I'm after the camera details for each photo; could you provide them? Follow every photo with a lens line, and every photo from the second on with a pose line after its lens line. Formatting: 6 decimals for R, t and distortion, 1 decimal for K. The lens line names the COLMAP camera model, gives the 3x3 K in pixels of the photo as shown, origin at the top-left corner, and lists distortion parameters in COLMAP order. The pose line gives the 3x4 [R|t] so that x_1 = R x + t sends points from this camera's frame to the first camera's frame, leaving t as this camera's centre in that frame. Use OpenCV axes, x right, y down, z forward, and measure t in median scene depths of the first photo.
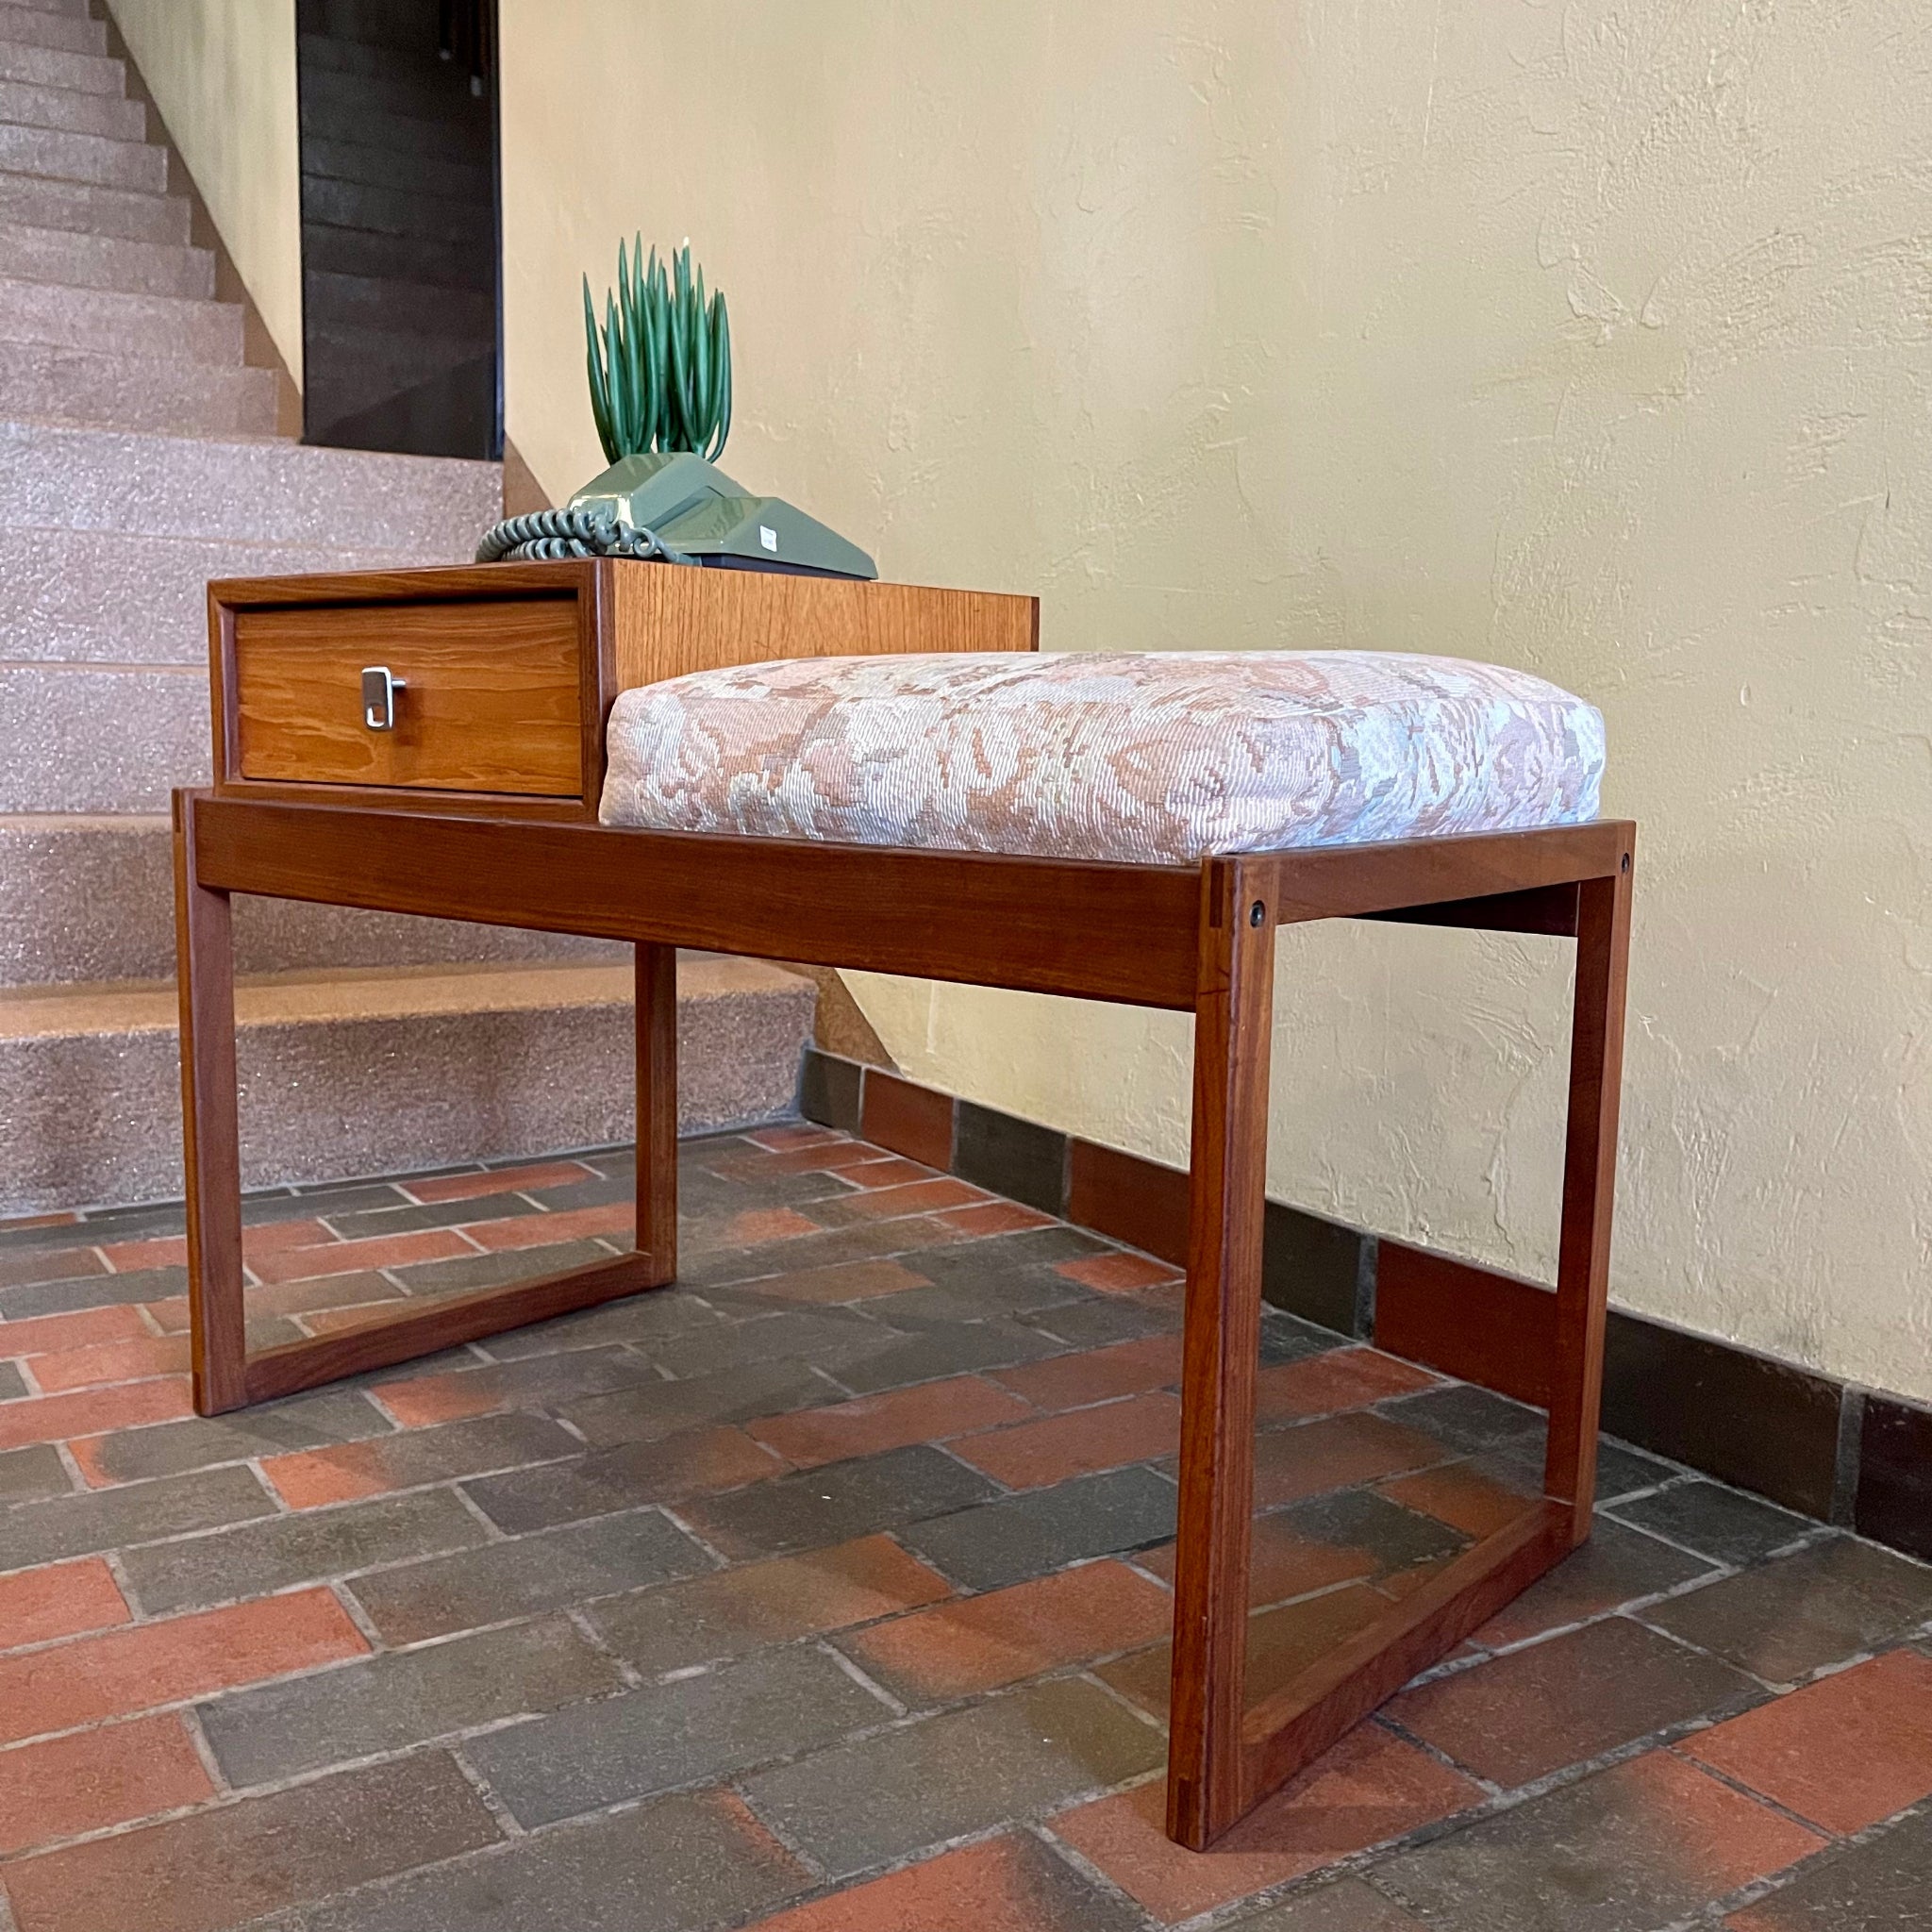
lens RADIAL K [[1956.7, 0, 975.1], [0, 1956.7, 956.8], [0, 0, 1]] dist [0.031650, -0.011232]
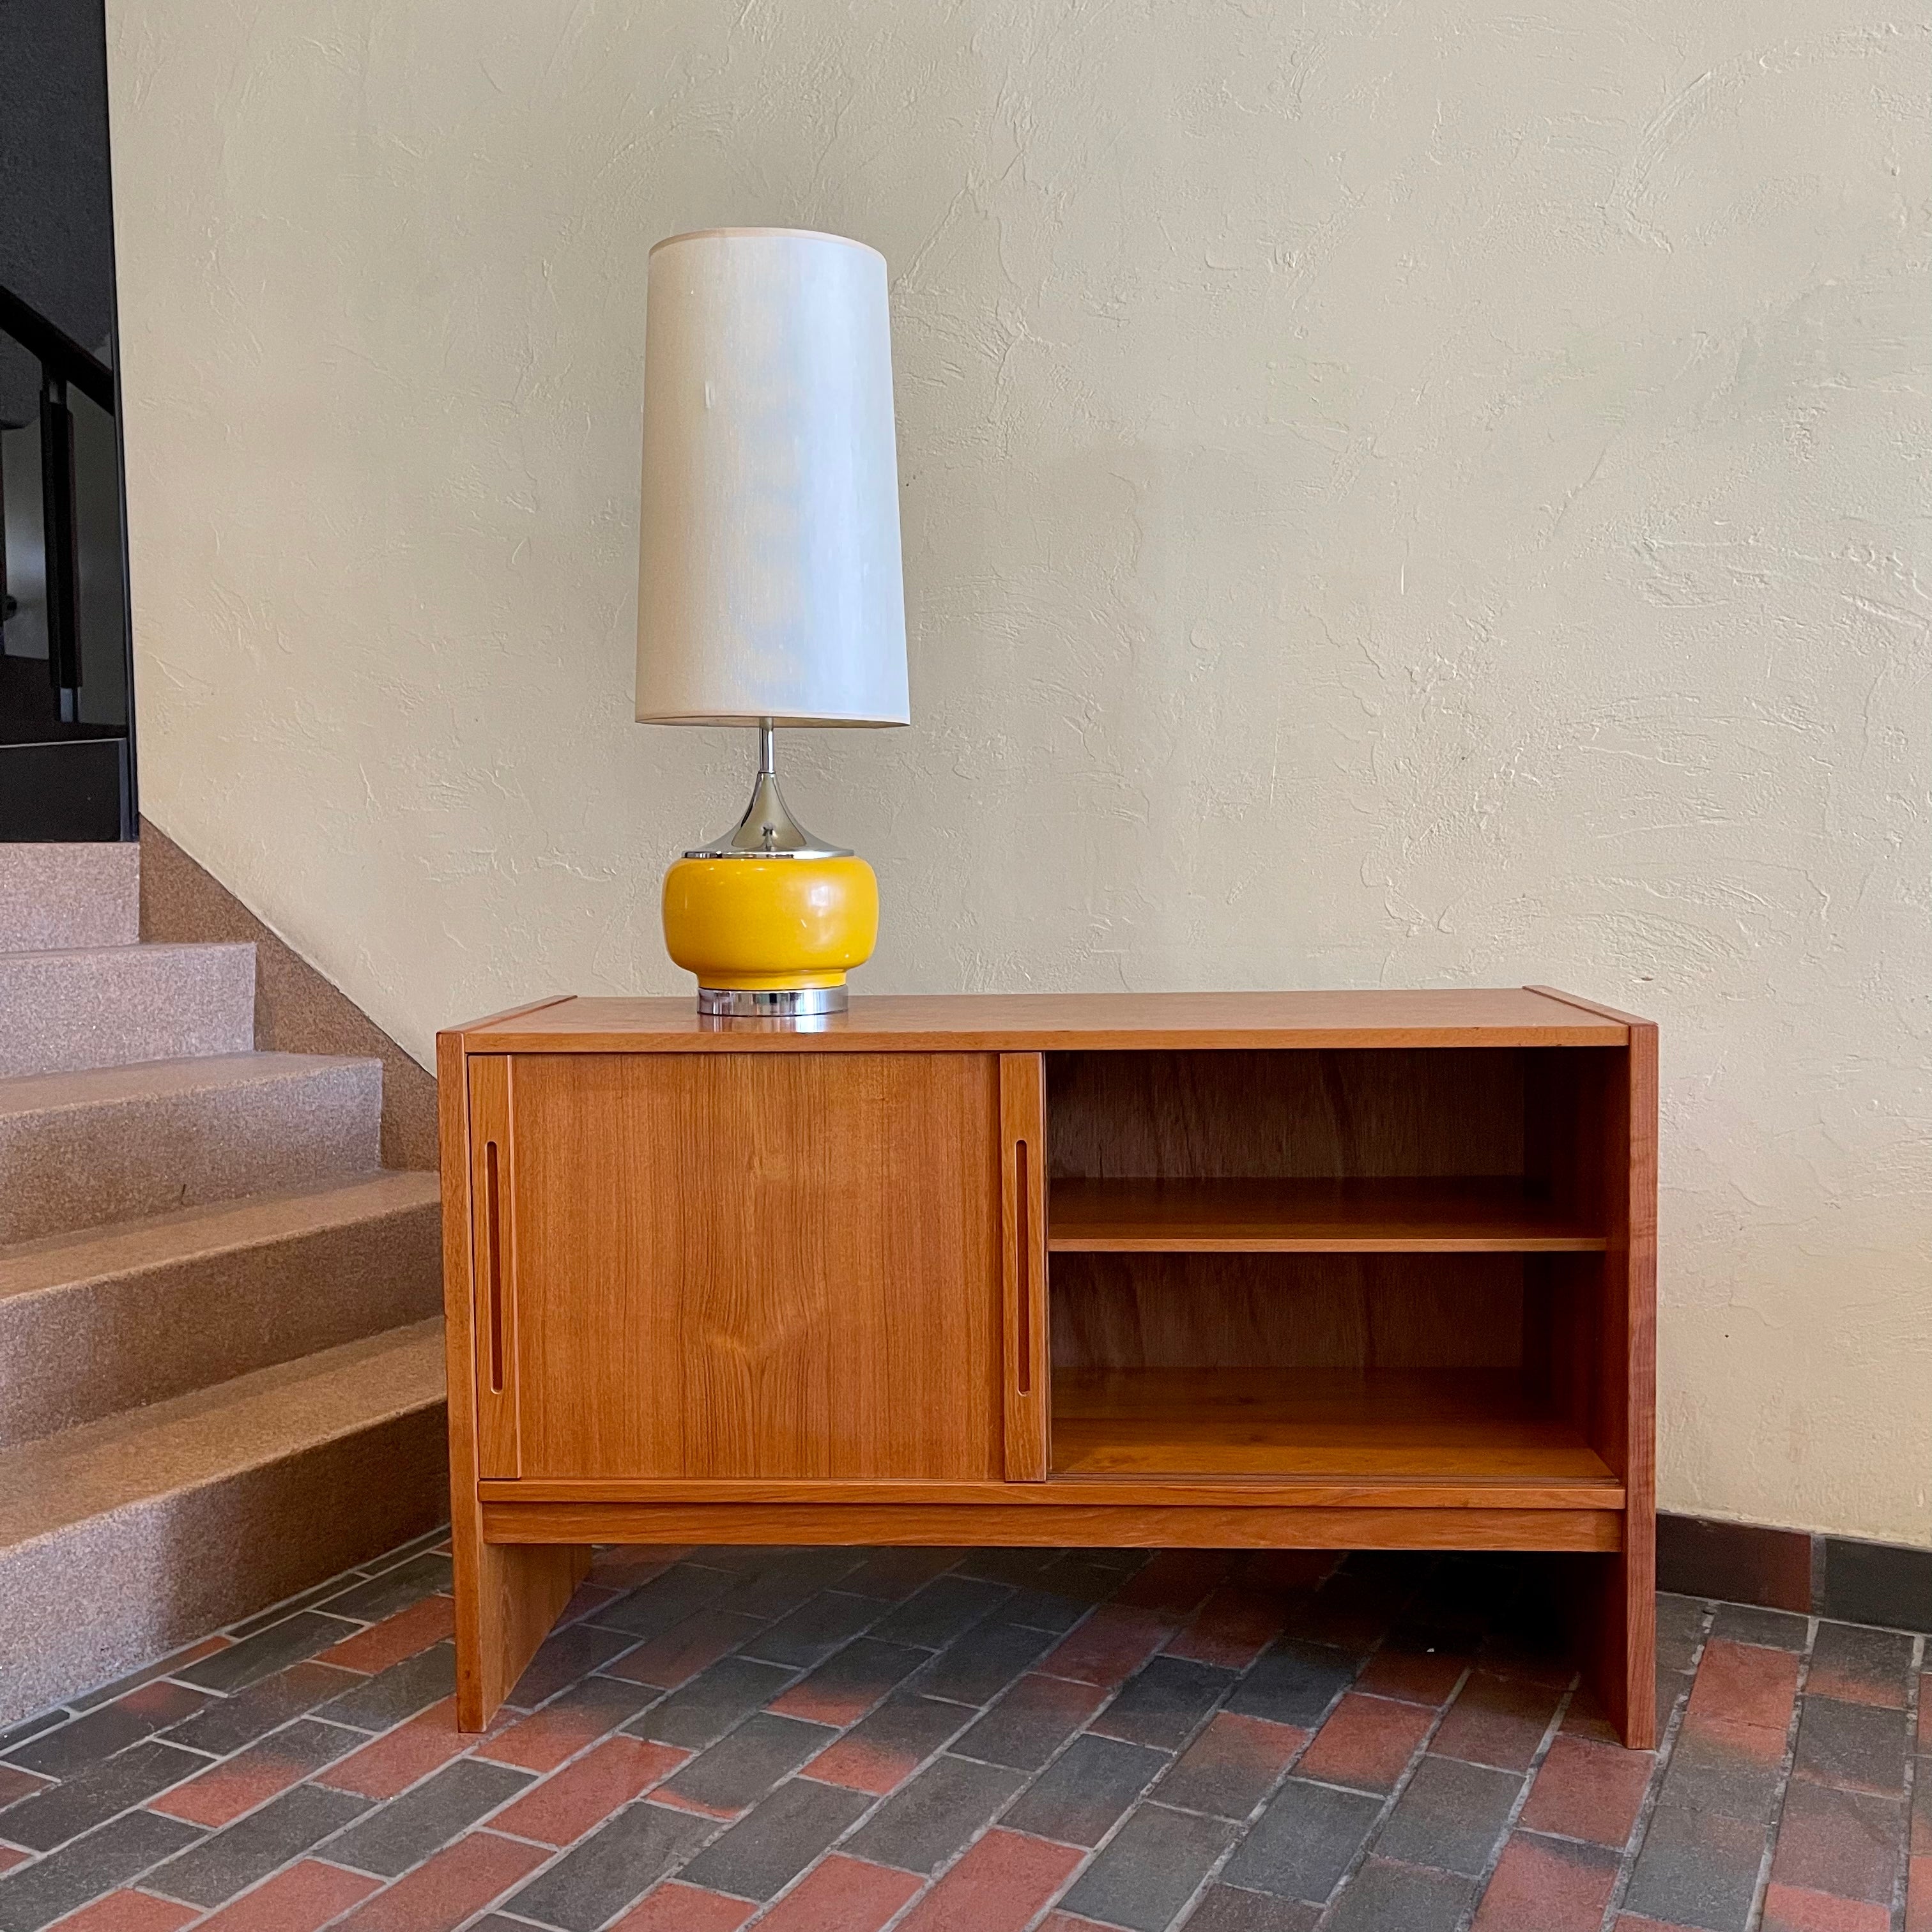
lens RADIAL K [[1955.5, 0, 959.8], [0, 1955.5, 964.2], [0, 0, 1]] dist [0.031243, -0.008478]
pose [[0.864885, -0.055249, 0.498920, -0.938831], [0.084631, 0.995746, -0.036443, -0.263551], [-0.494784, 0.073743, 0.865881, -0.329444]]
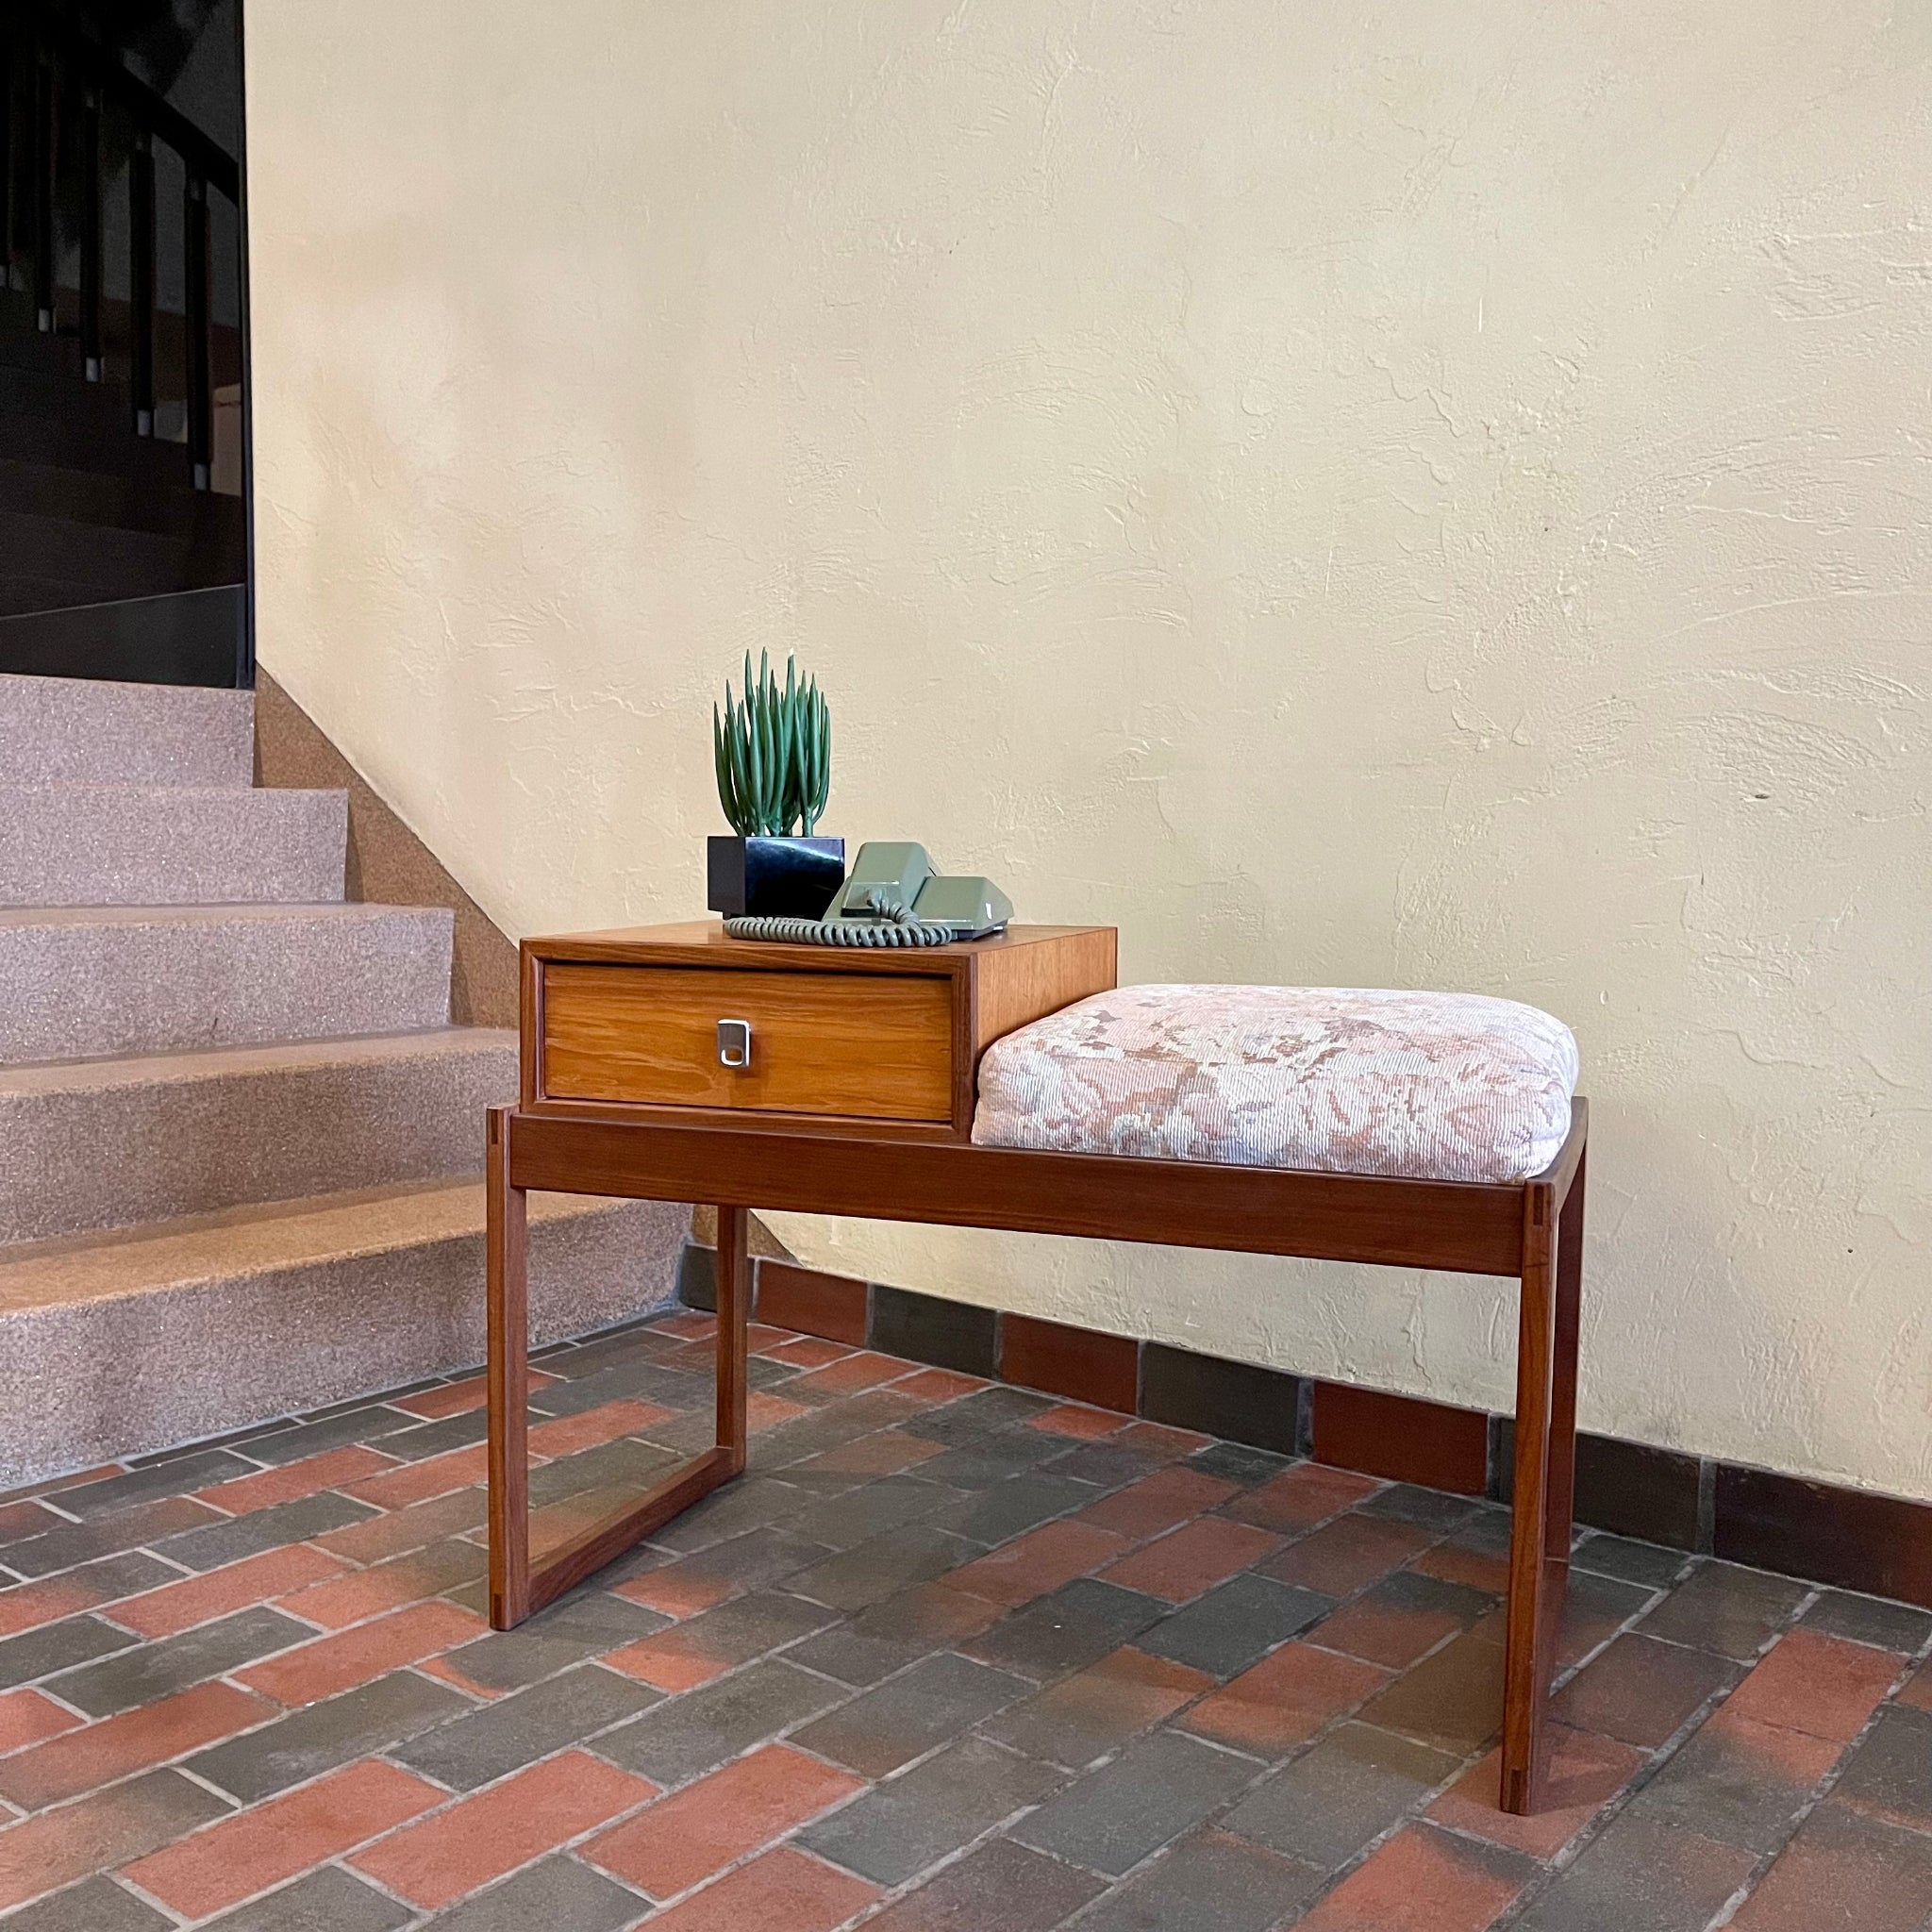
lens RADIAL K [[1951.6, 0, 954.7], [0, 1951.6, 950.8], [0, 0, 1]] dist [0.043342, -0.037086]
pose [[0.948879, -0.026739, 0.314506, -0.525040], [0.043096, 0.998049, -0.045168, -0.118129], [-0.312685, 0.056412, 0.948180, -0.249753]]
